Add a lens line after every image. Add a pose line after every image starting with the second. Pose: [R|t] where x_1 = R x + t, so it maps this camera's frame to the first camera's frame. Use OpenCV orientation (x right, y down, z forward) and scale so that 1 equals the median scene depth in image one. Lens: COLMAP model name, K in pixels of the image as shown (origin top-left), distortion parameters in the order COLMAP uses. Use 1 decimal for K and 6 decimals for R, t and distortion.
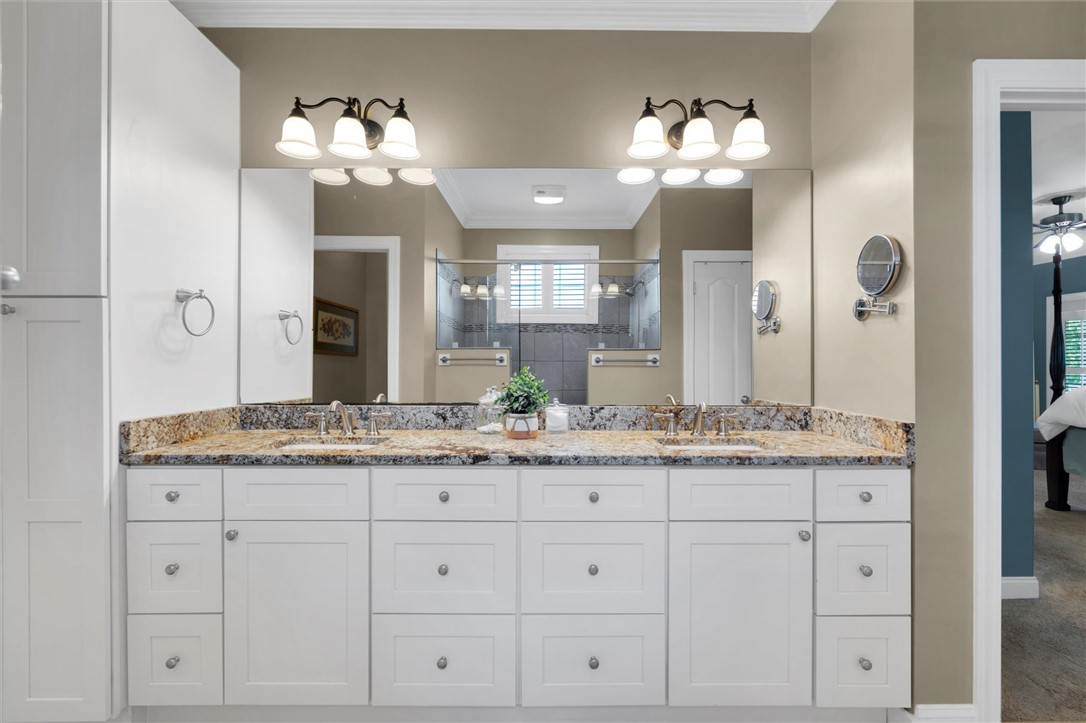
lens RADIAL K [[479.1, 0, 543.0], [0, 479.1, 361.5], [0, 0, 1]] dist [-0.013710, 0.000169]
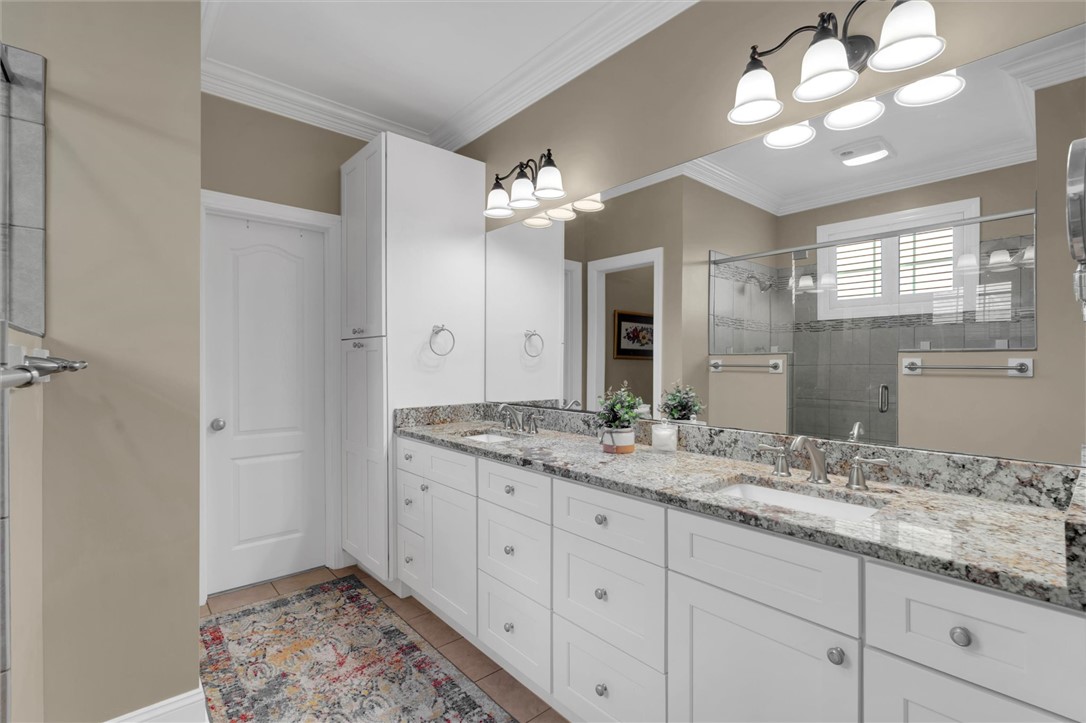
lens RADIAL K [[489.3, 0, 543.0], [0, 489.3, 361.5], [0, 0, 1]] dist [-0.014318, -0.000246]
pose [[0.652882, -0.003249, -0.757453, 0.575057], [0.006938, 0.999975, 0.001691, -0.030153], [0.757428, -0.006359, 0.652888, 0.191910]]
